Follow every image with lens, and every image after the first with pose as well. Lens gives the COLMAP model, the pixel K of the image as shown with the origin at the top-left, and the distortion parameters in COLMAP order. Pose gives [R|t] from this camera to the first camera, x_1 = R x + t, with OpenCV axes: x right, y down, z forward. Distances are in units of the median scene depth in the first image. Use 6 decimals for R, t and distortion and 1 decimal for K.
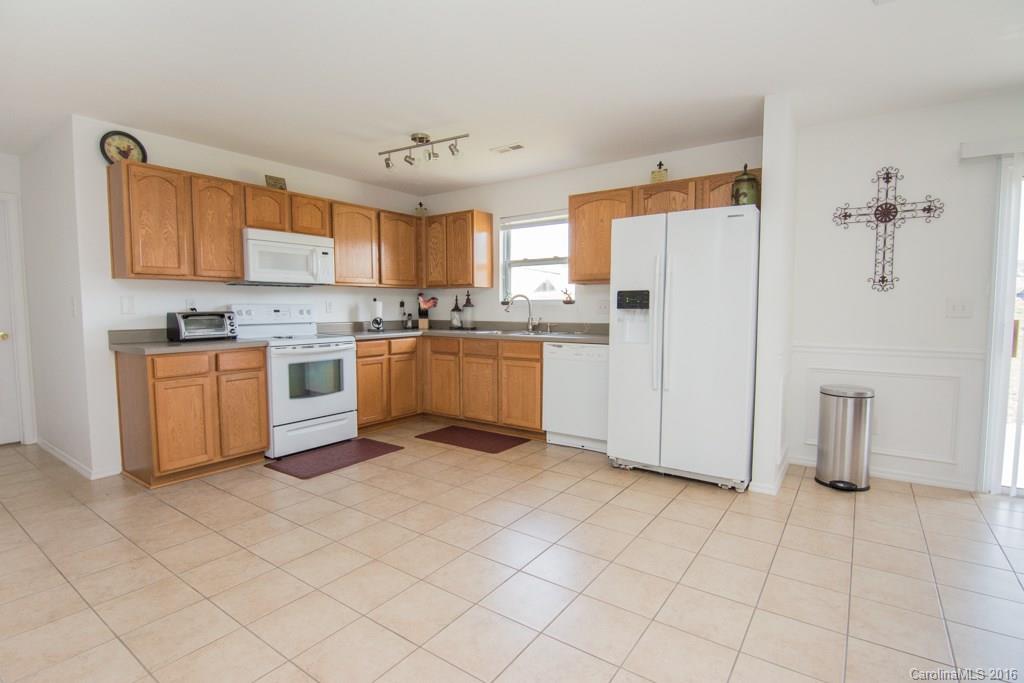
lens RADIAL K [[495.0, 0, 511.3], [0, 495.0, 342.6], [0, 0, 1]] dist [-0.004069, -0.011748]
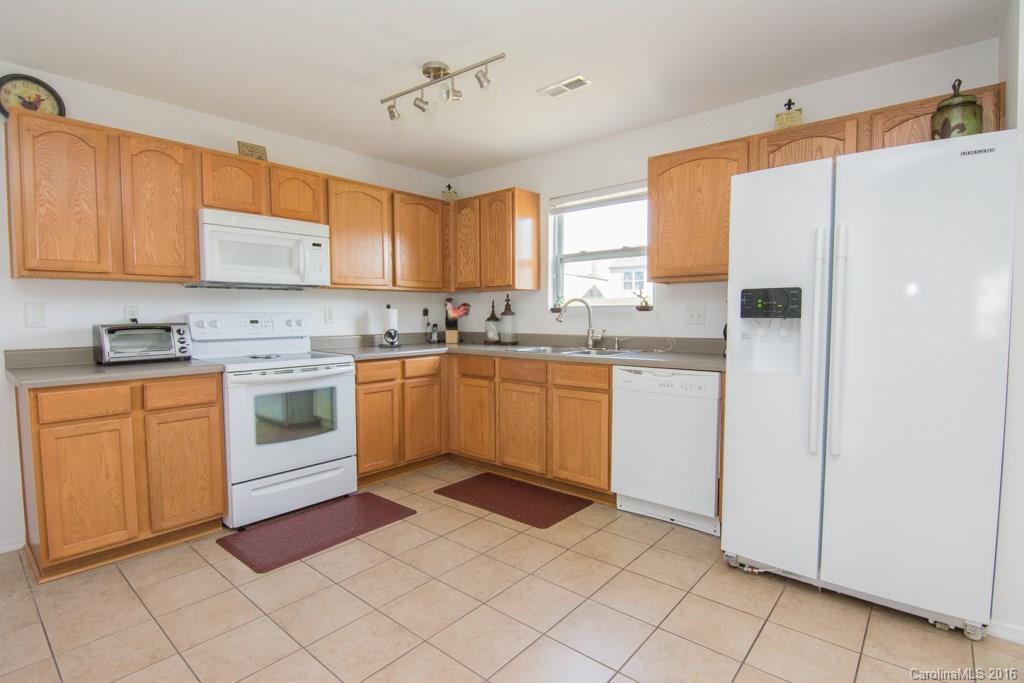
lens RADIAL K [[495.0, 0, 511.3], [0, 495.0, 342.6], [0, 0, 1]] dist [-0.004069, -0.011748]
pose [[0.995895, 0.001727, -0.090499, -0.014639], [-0.003142, 0.999875, -0.015495, -0.022088], [0.090461, 0.015716, 0.995776, 0.291566]]
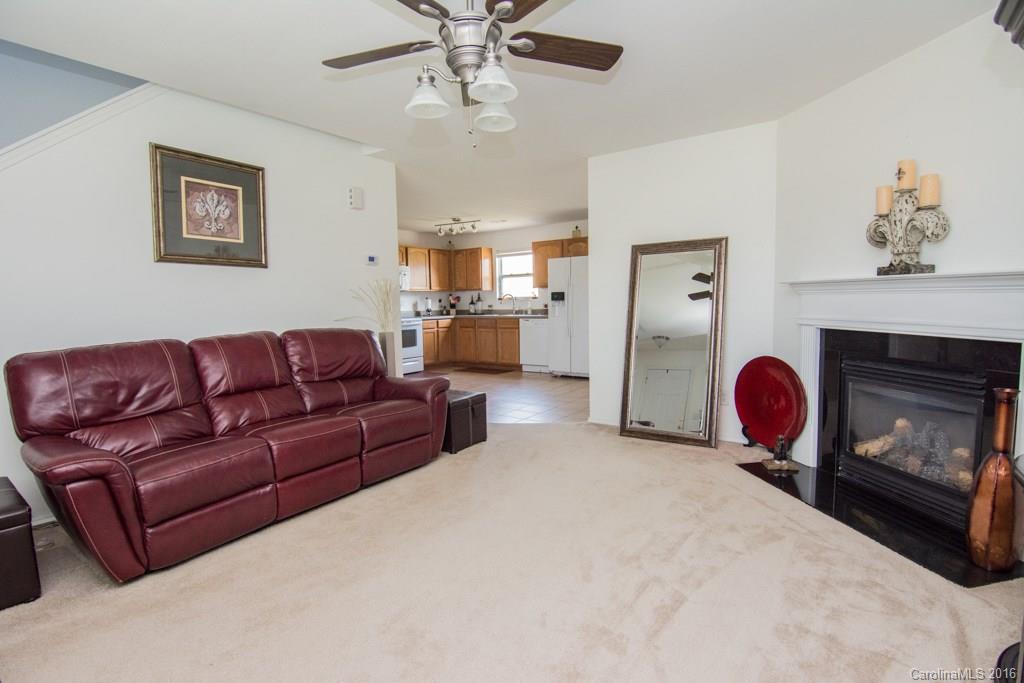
lens RADIAL K [[495.0, 0, 511.3], [0, 495.0, 342.6], [0, 0, 1]] dist [-0.004069, -0.011748]
pose [[0.999850, -0.017302, 0.000756, 0.029125], [0.017296, 0.999821, 0.007676, 0.077440], [-0.000889, -0.007662, 0.999970, -0.945370]]
